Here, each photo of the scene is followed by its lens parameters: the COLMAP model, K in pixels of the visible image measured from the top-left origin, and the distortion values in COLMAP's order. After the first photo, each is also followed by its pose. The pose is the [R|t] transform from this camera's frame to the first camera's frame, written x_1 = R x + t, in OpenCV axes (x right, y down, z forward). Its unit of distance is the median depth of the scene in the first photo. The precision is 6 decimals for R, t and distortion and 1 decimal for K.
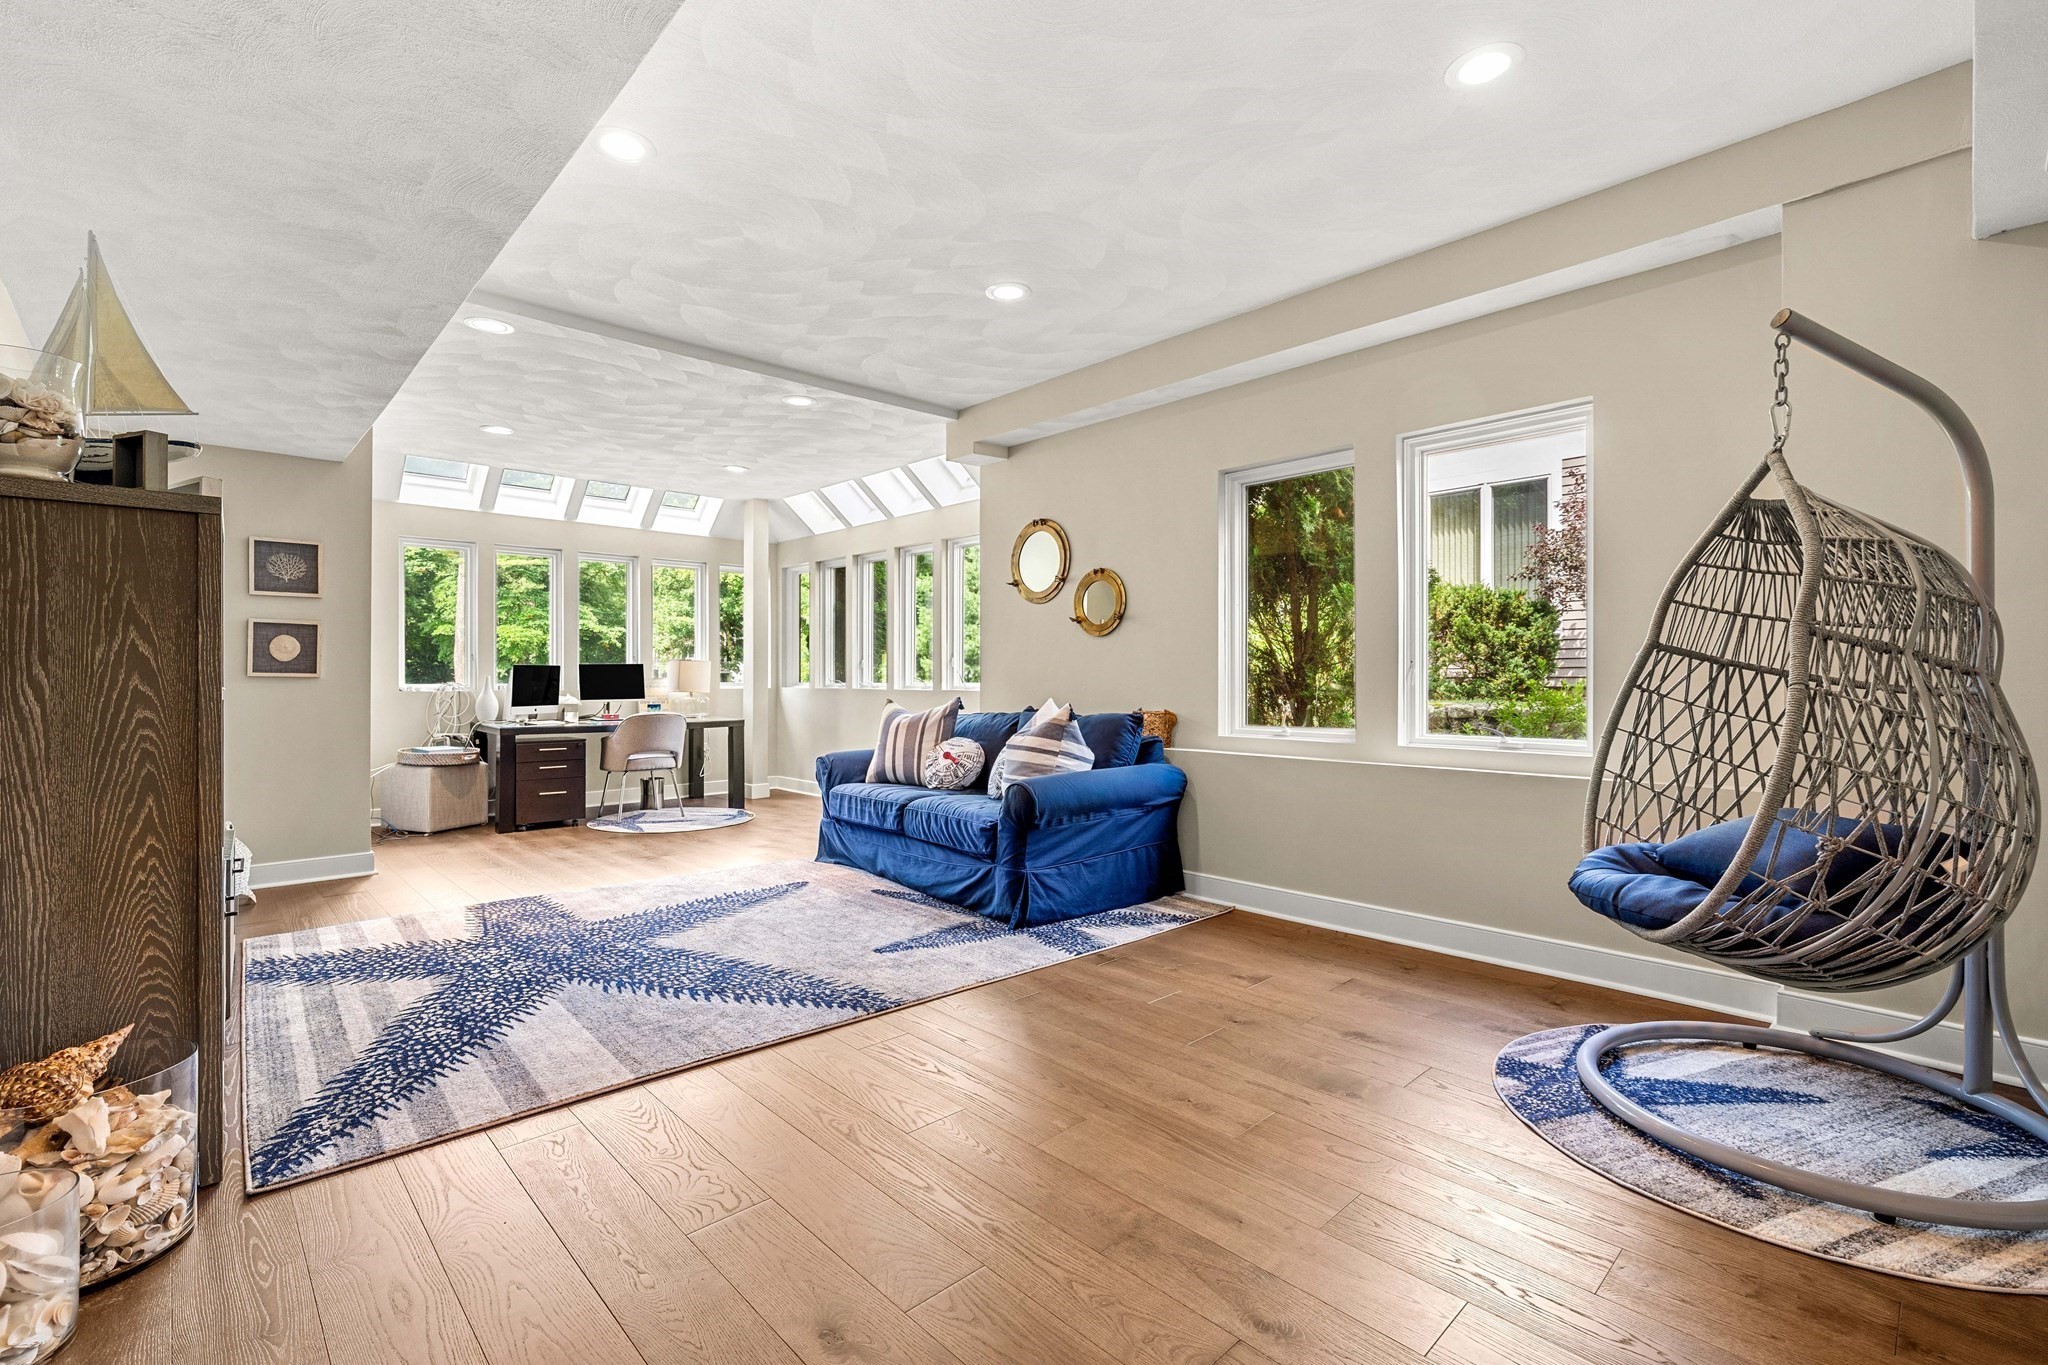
lens RADIAL K [[916.6, 0, 1016.9], [0, 916.6, 681.8], [0, 0, 1]] dist [0.009480, -0.000108]
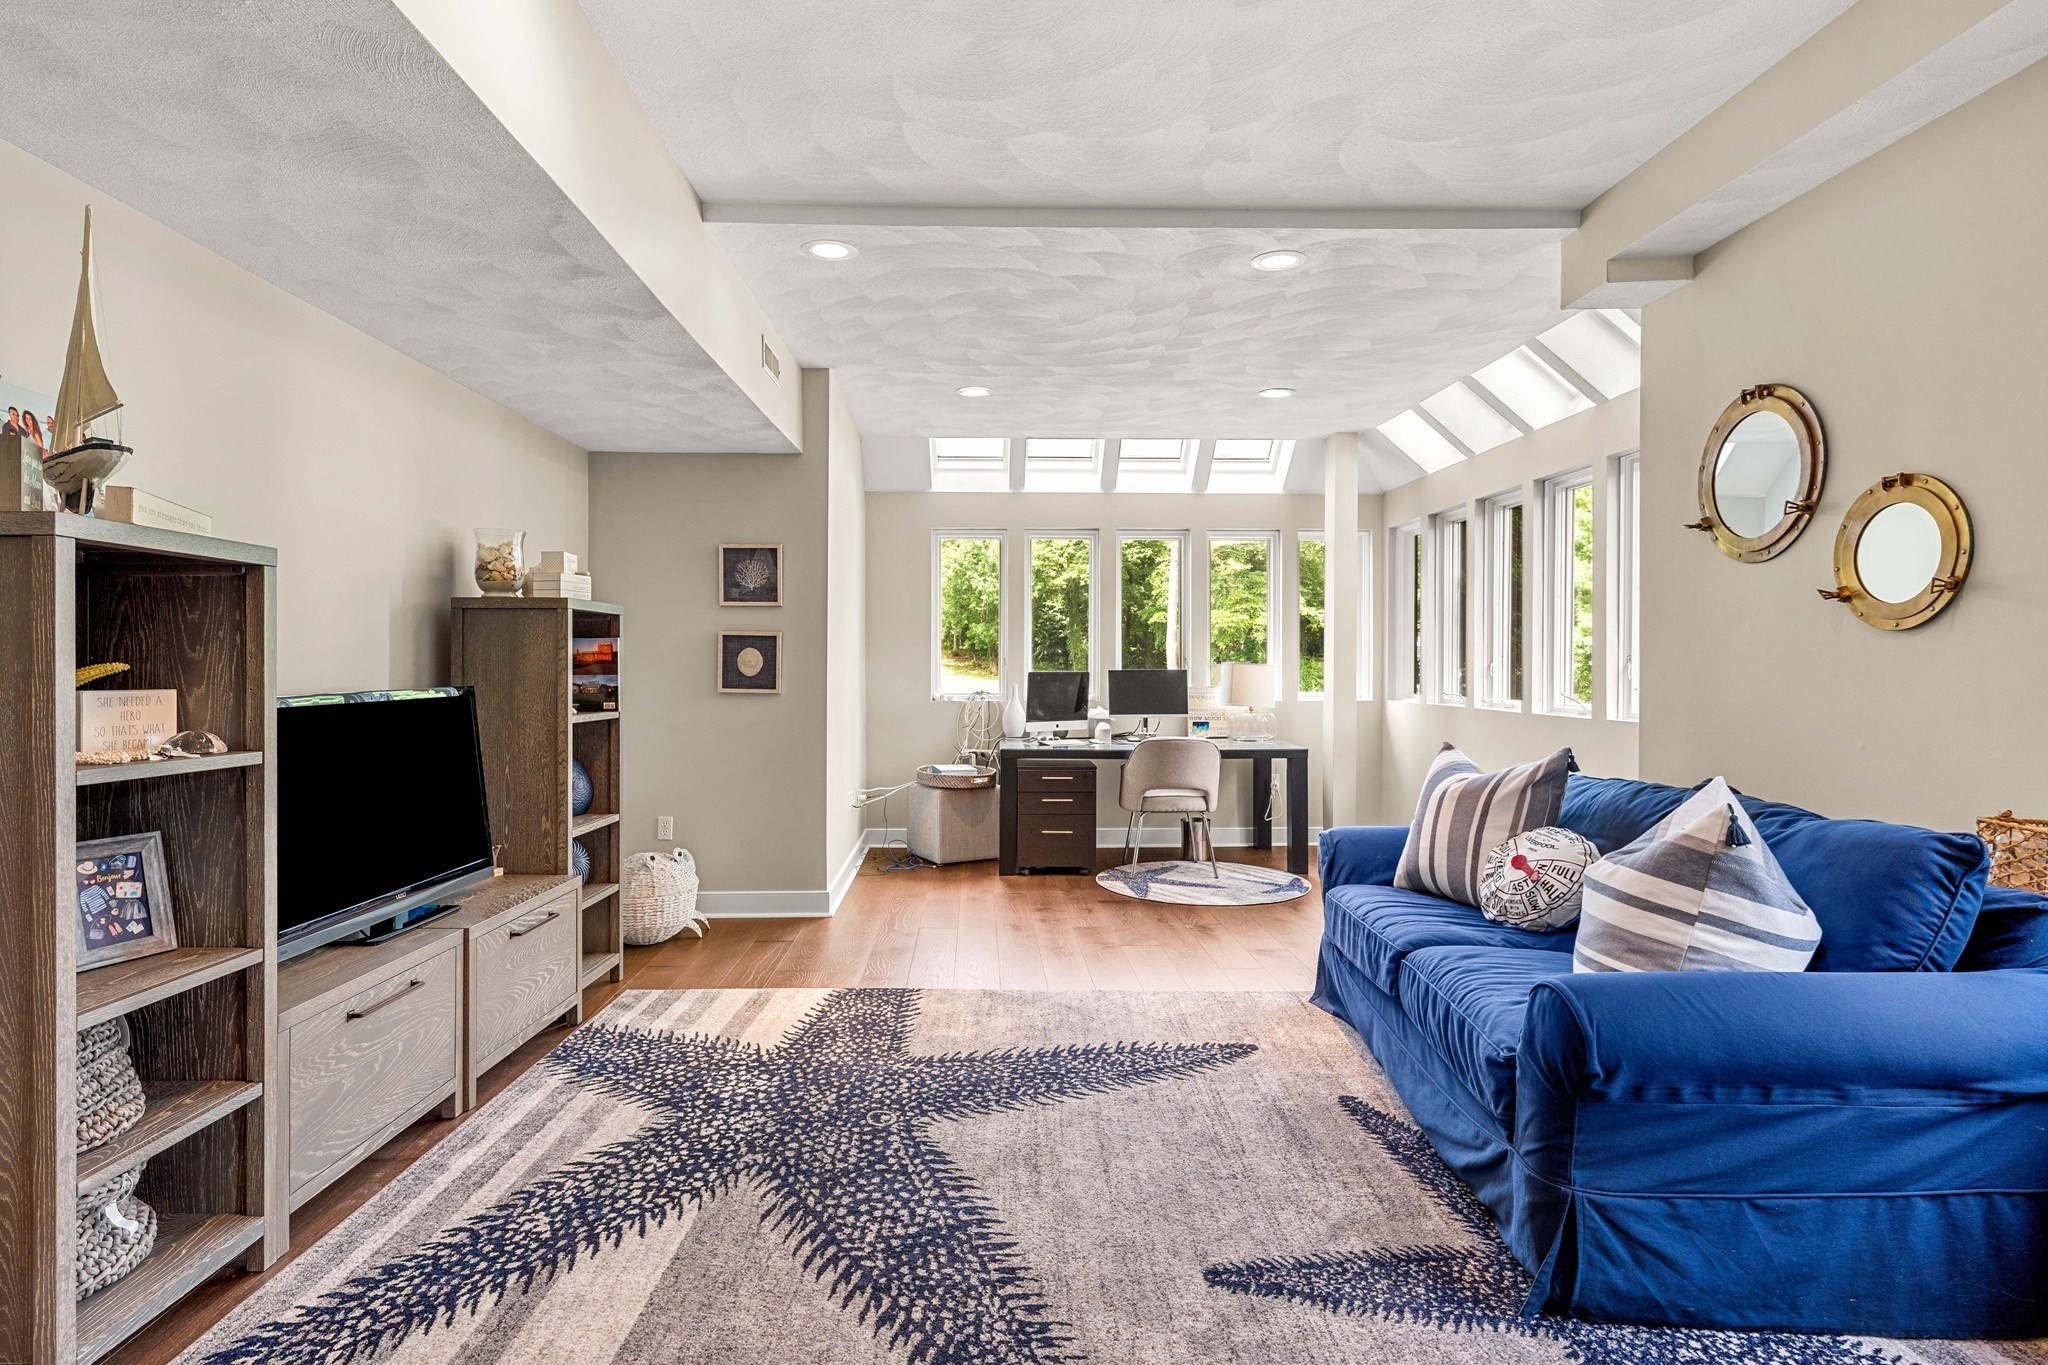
lens RADIAL K [[1064.6, 0, 1029.0], [0, 1064.6, 669.5], [0, 0, 1]] dist [0.004177, -0.000566]
pose [[0.753044, 0.005896, -0.657944, 0.118998], [-0.004028, 0.999982, 0.004351, -0.033631], [0.657958, -0.000627, 0.753055, 0.366144]]
